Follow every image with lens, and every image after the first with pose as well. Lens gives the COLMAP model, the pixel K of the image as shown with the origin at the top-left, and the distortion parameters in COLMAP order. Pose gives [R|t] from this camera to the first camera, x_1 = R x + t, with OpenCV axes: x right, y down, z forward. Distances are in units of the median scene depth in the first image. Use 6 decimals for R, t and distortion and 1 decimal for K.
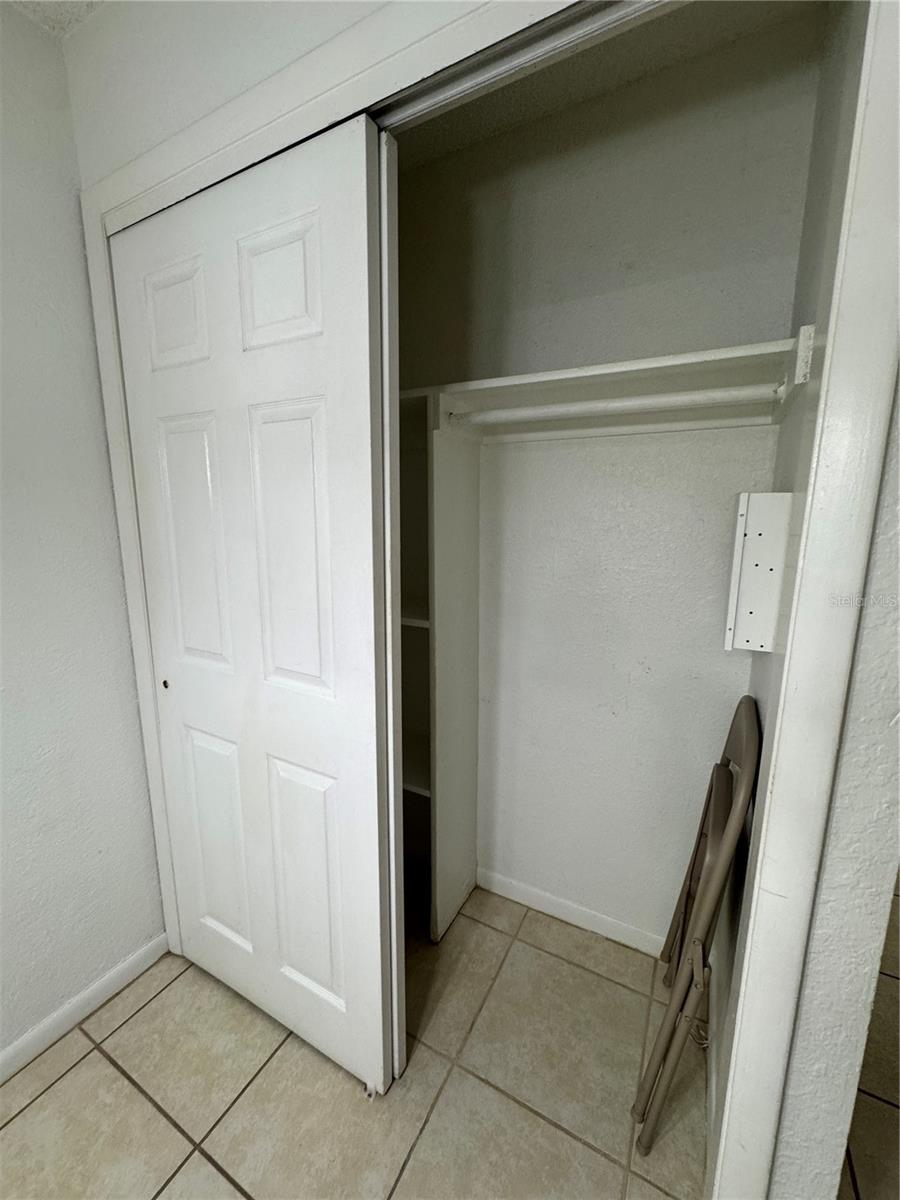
lens RADIAL K [[477.2, 0, 450.0], [0, 477.2, 600.0], [0, 0, 1]] dist [-0.001418, -0.000209]
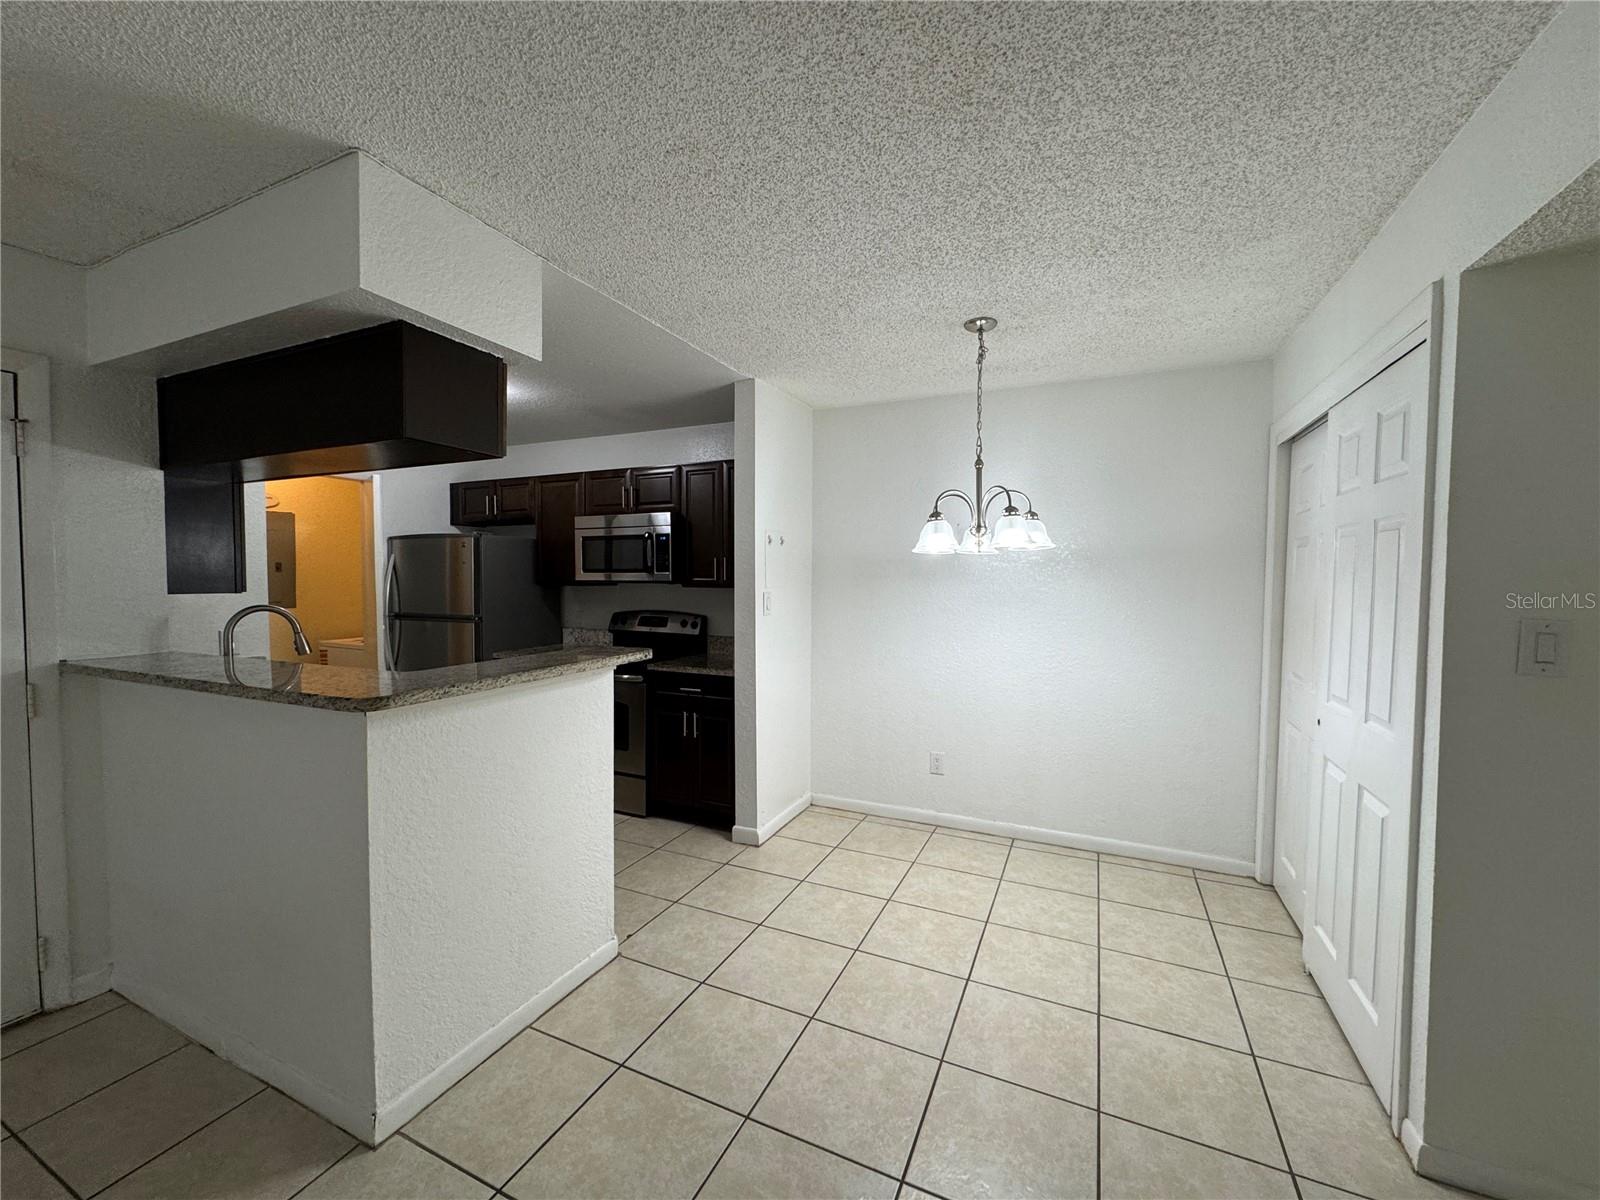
lens RADIAL K [[641.2, 0, 800.0], [0, 641.2, 600.0], [0, 0, 1]] dist [0.000070, -0.000216]
pose [[0.070318, 0.021705, -0.997288, 1.364830], [-0.195633, 0.980648, 0.007549, 0.146393], [0.978153, 0.194572, 0.073203, -0.753967]]
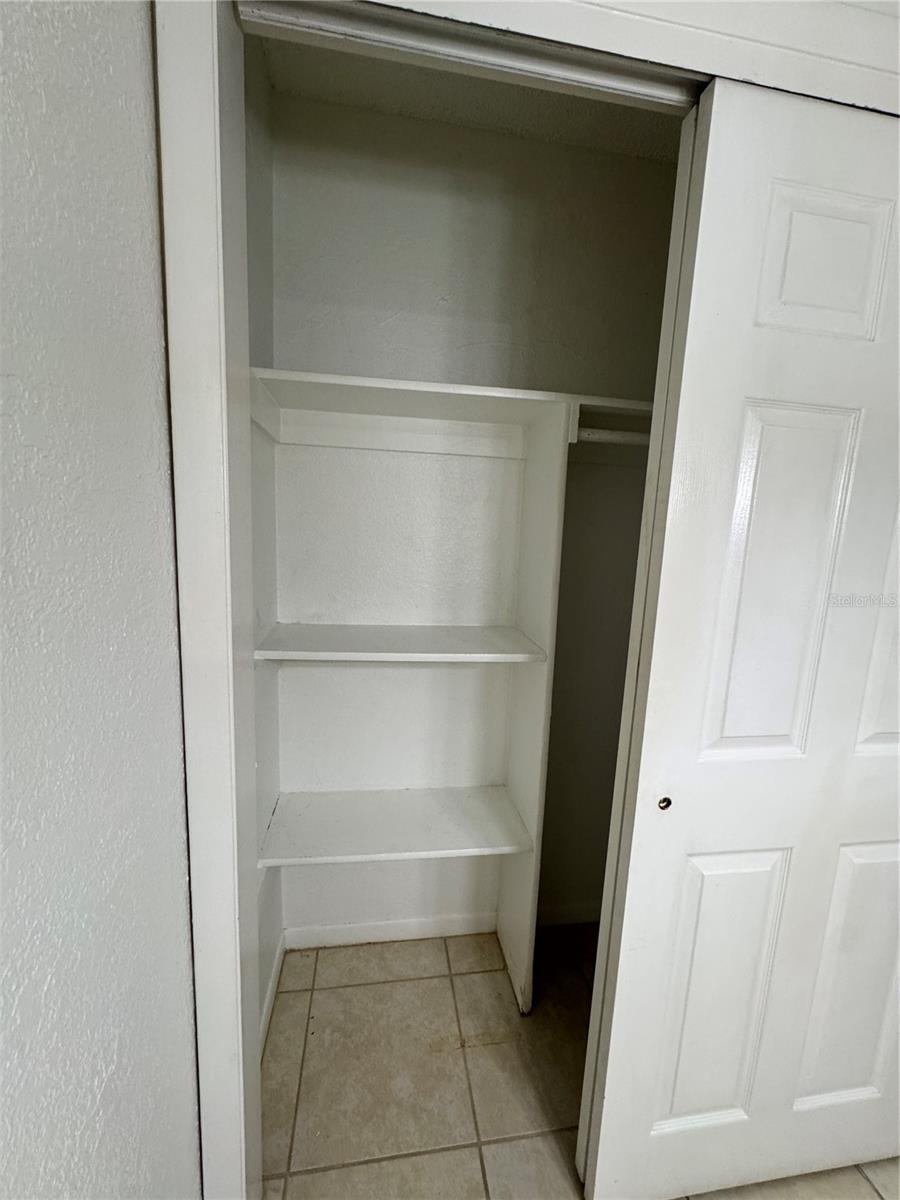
lens RADIAL K [[480.9, 0, 450.0], [0, 480.9, 600.0], [0, 0, 1]] dist [0.000070, -0.000216]
pose [[0.797645, -0.064947, 0.599620, -1.265912], [0.072621, 0.997294, 0.011417, -0.132600], [-0.598739, 0.034439, 0.800203, 0.680141]]
